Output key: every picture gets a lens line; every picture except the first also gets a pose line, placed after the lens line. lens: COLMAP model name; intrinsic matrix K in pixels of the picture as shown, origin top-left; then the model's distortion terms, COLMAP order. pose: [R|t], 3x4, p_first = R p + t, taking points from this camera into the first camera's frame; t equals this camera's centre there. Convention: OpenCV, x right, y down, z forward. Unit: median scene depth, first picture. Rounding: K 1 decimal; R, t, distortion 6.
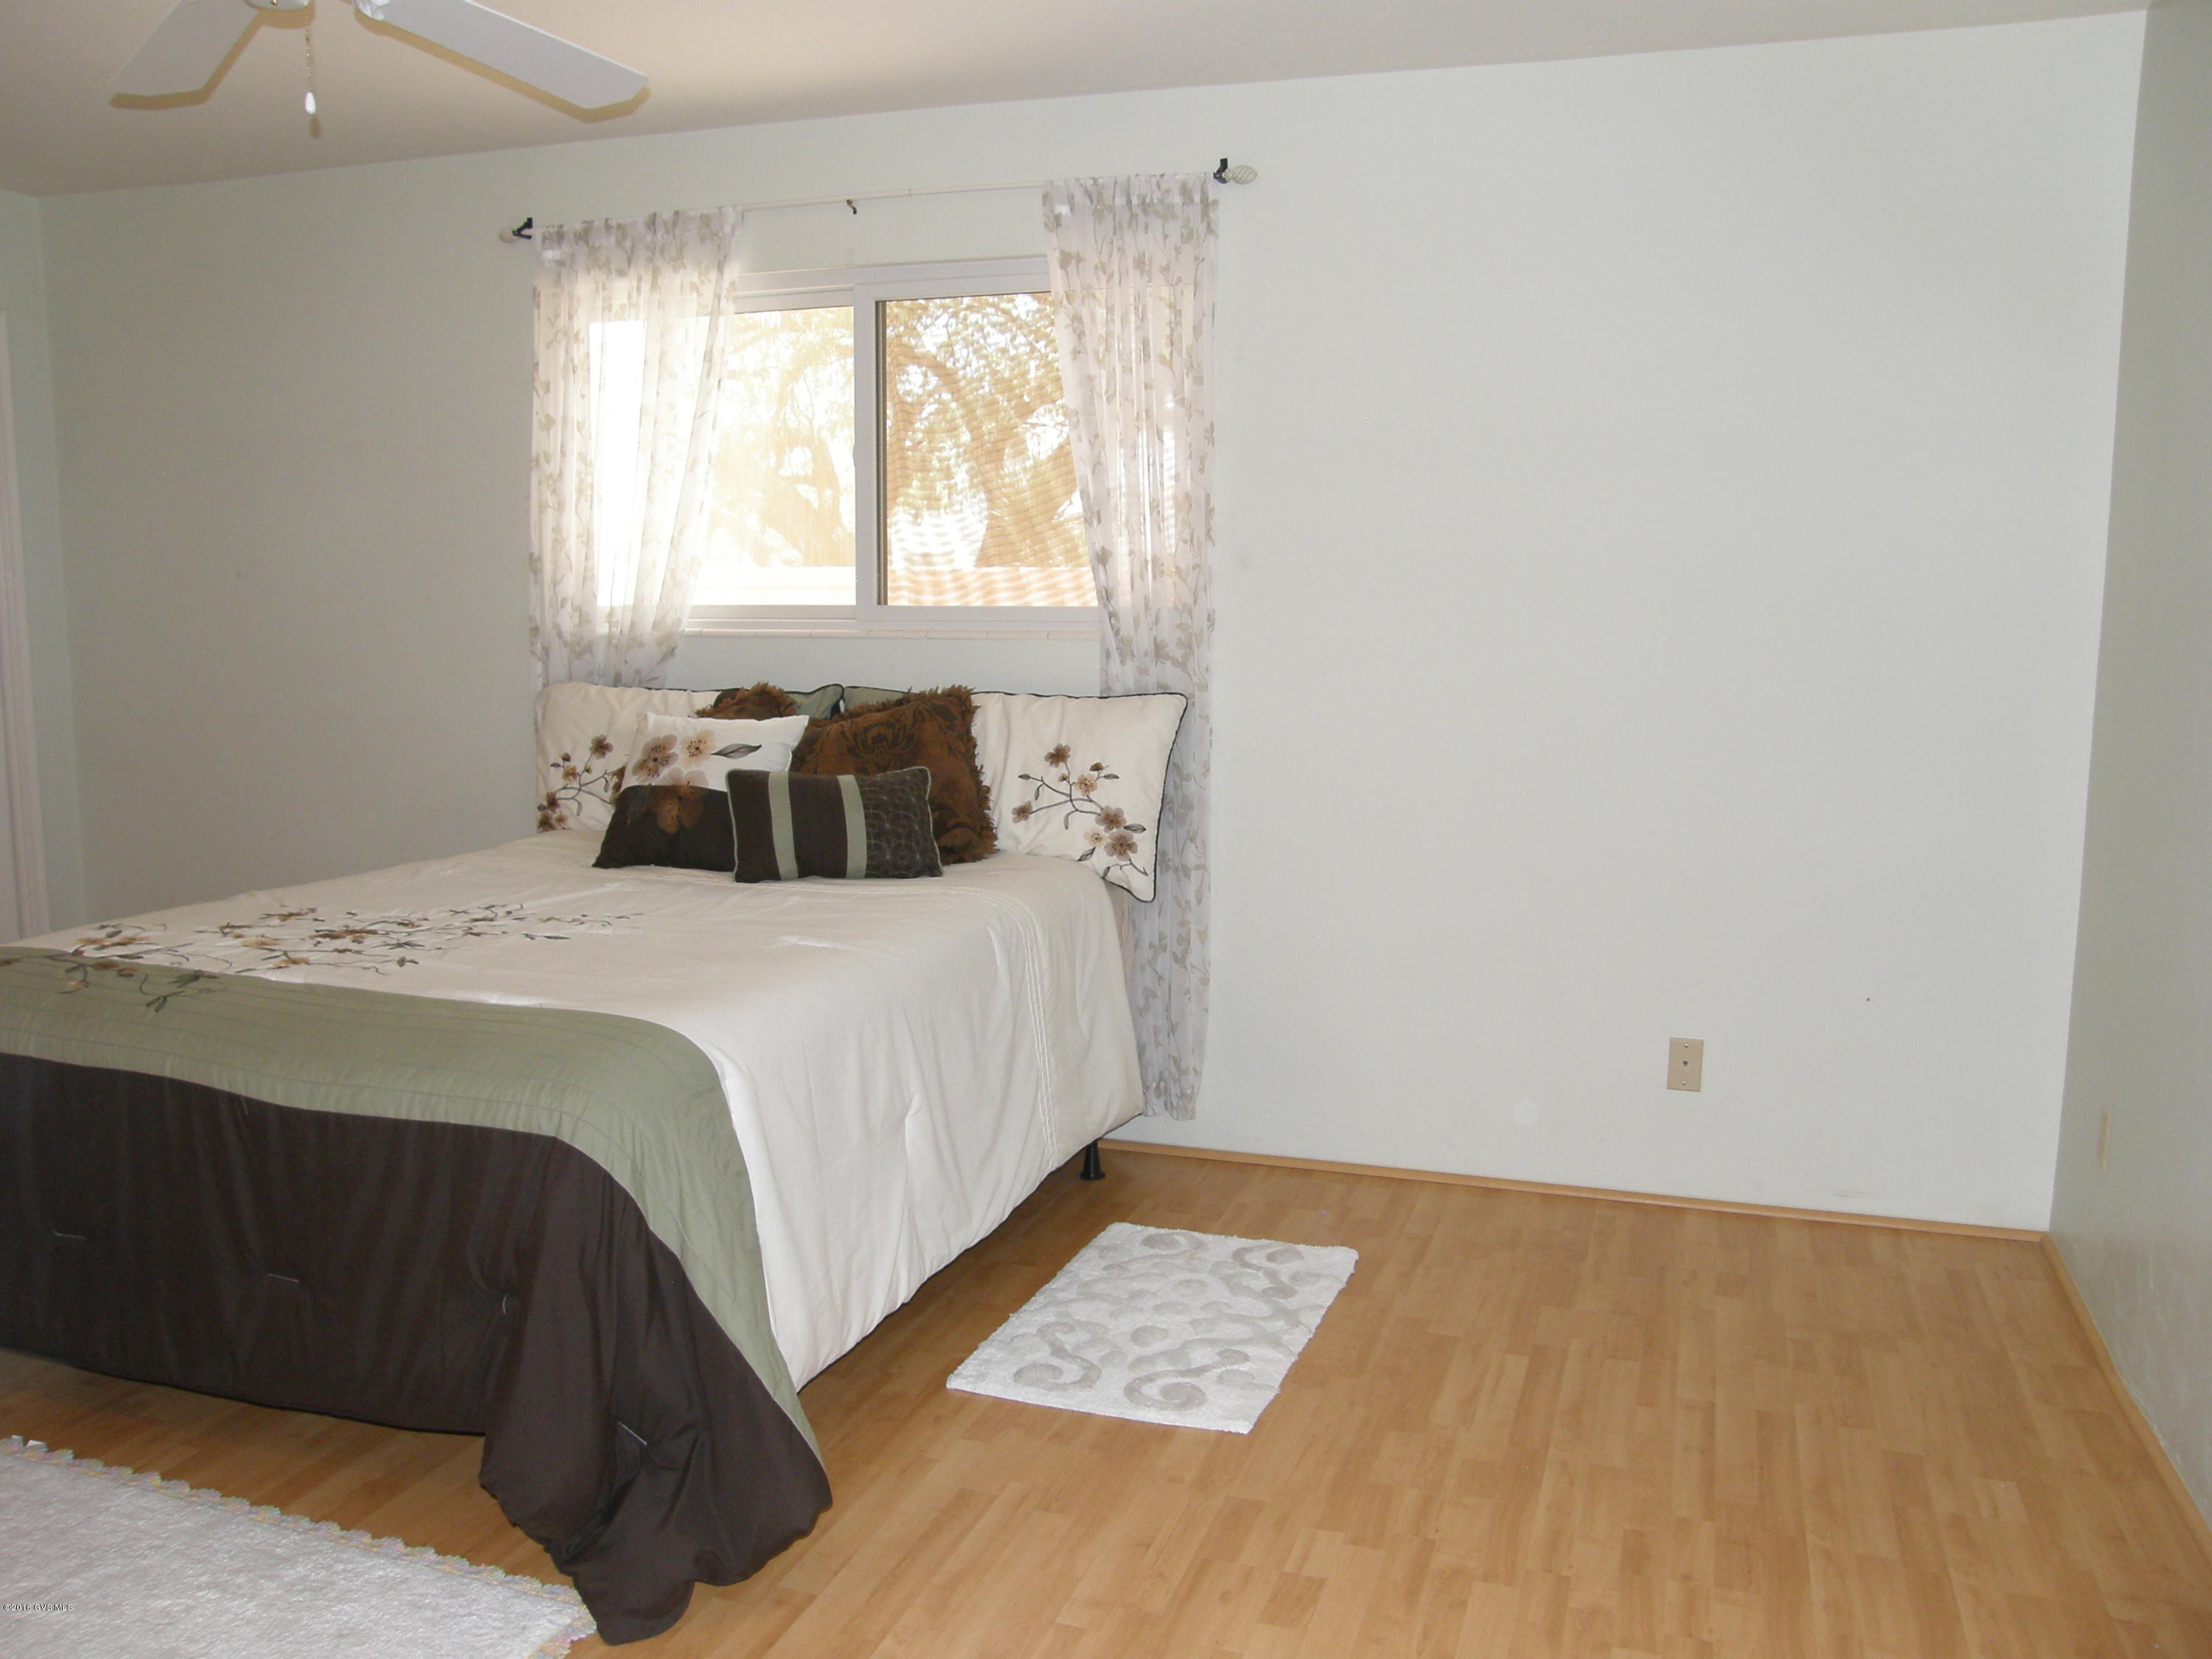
lens RADIAL K [[1763.3, 0, 1106.0], [0, 1763.3, 829.5], [0, 0, 1]] dist [-0.067413, 0.002599]
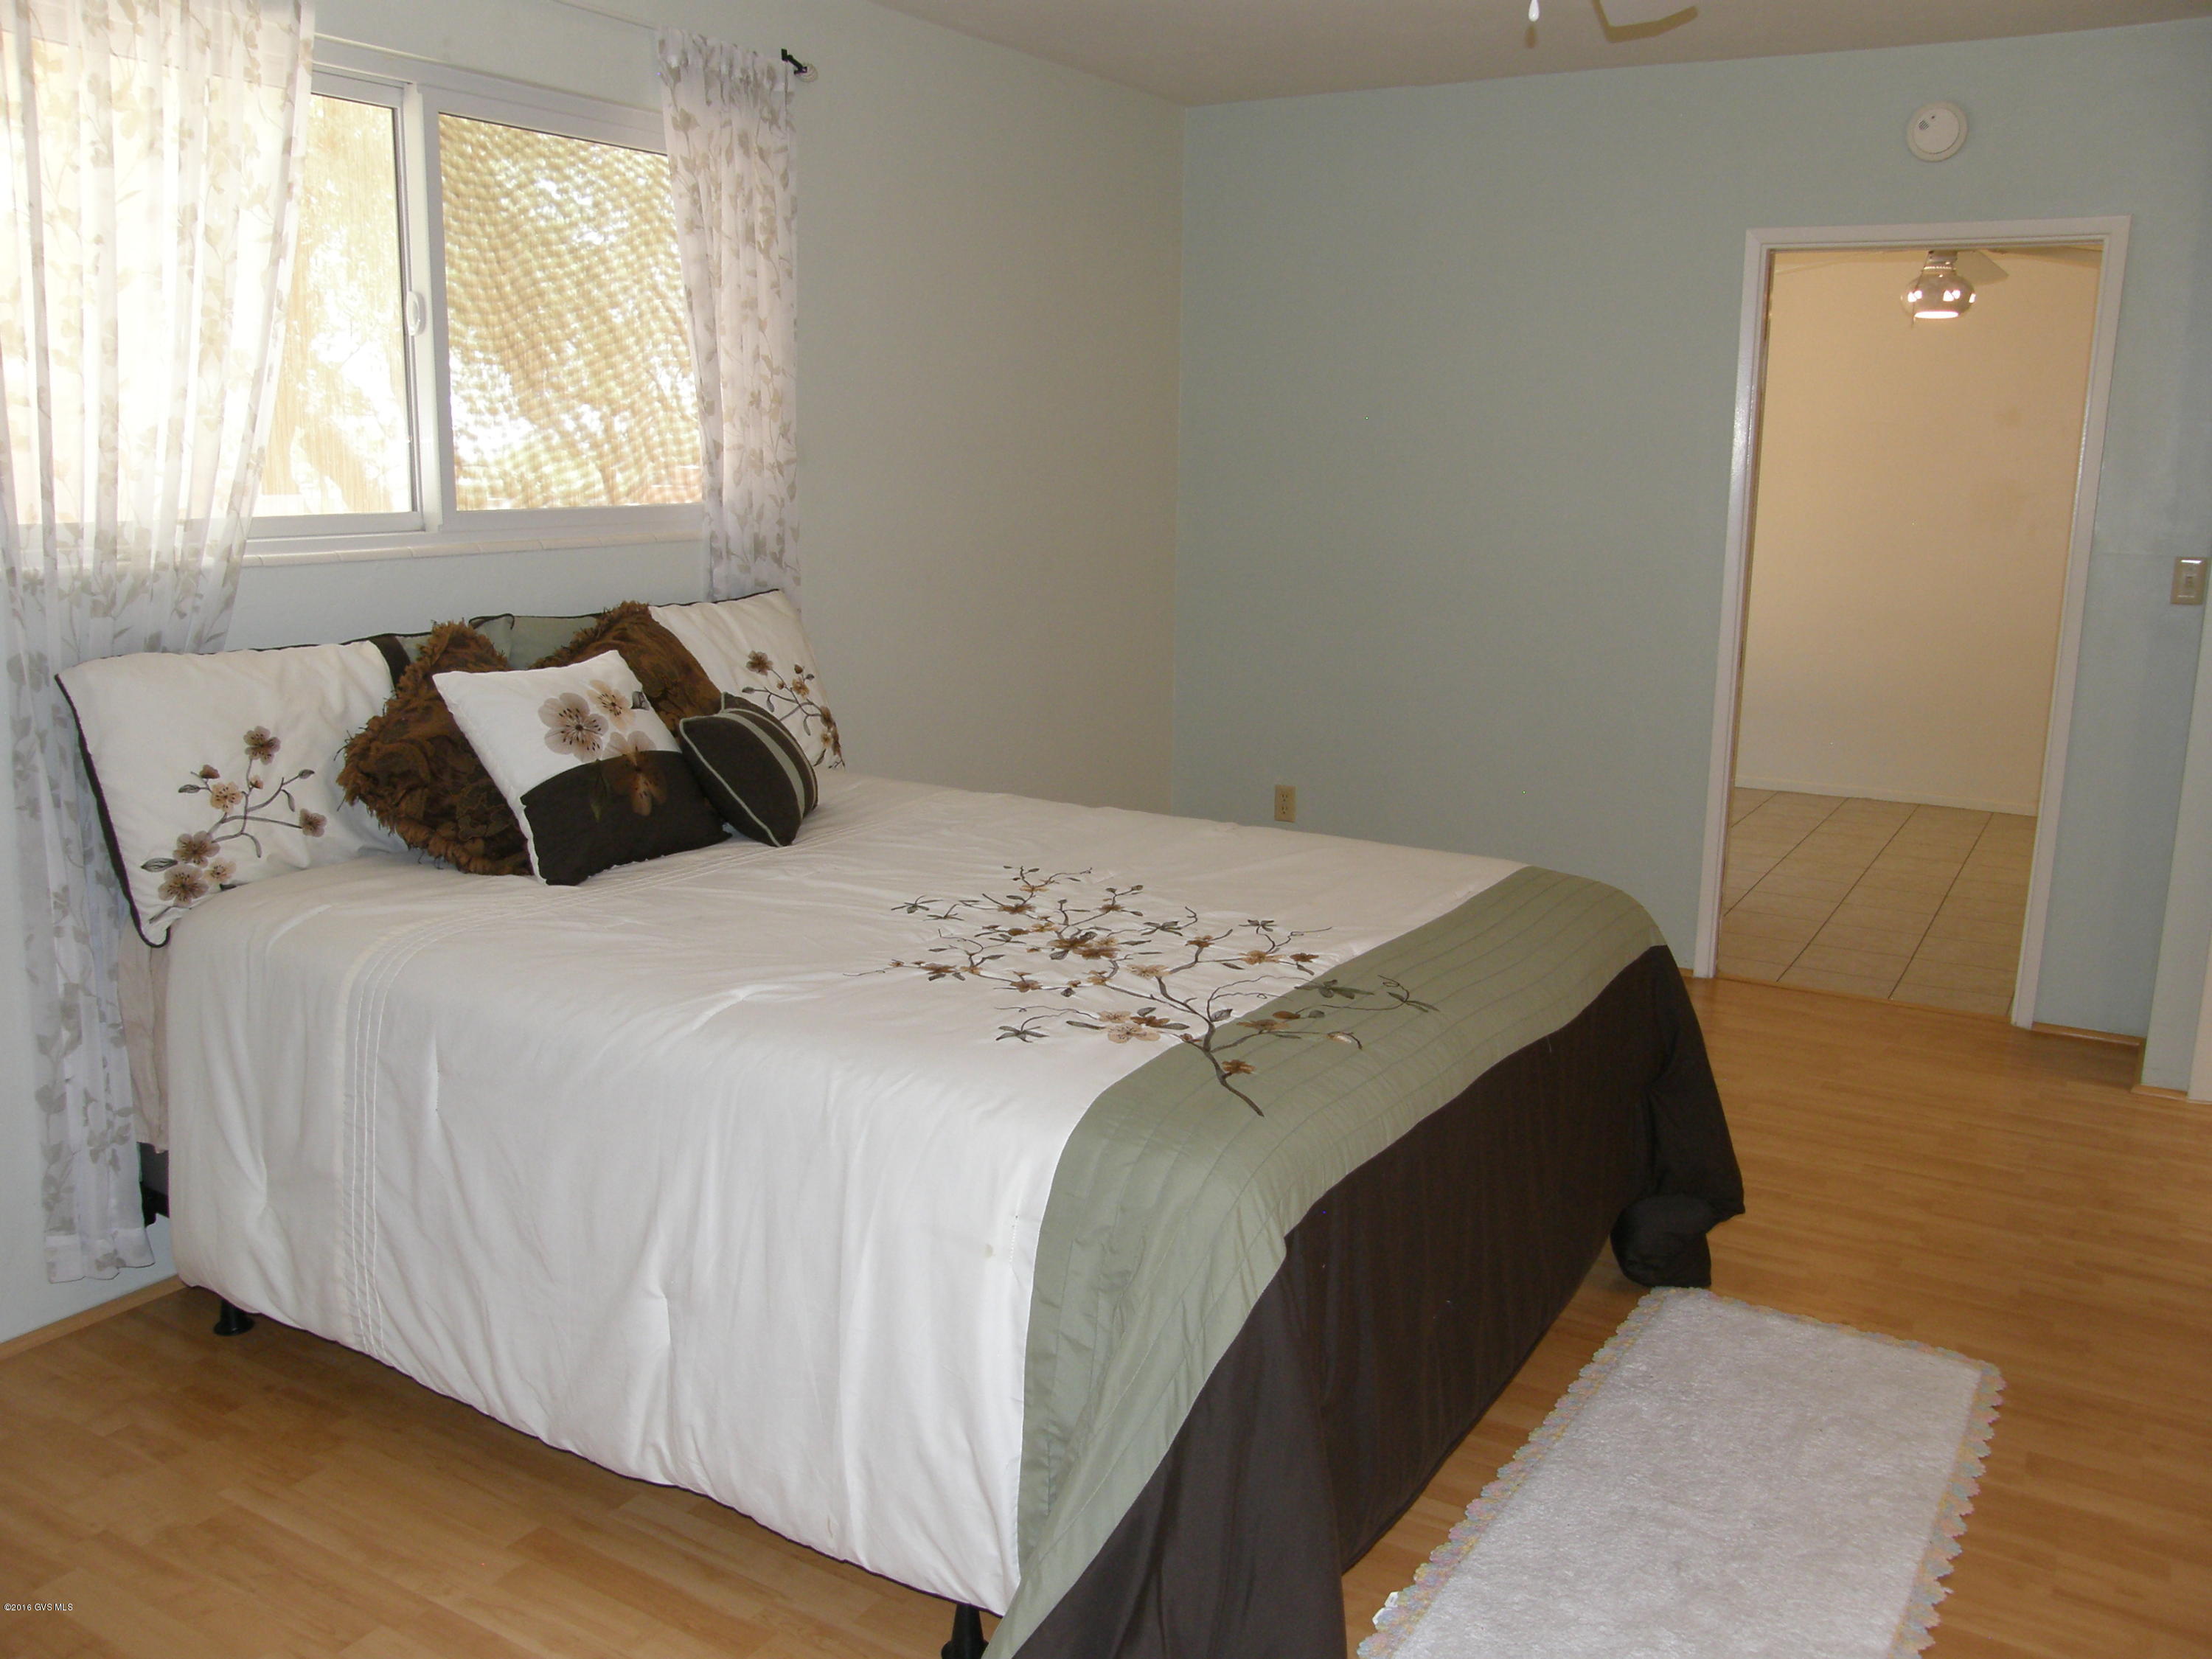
lens RADIAL K [[1763.3, 0, 1106.0], [0, 1763.3, 829.5], [0, 0, 1]] dist [-0.067413, 0.002599]
pose [[0.229553, -0.202601, 0.951976, -0.844850], [0.125829, 0.976064, 0.177386, -0.092750], [-0.965128, 0.079066, 0.249552, 0.555917]]
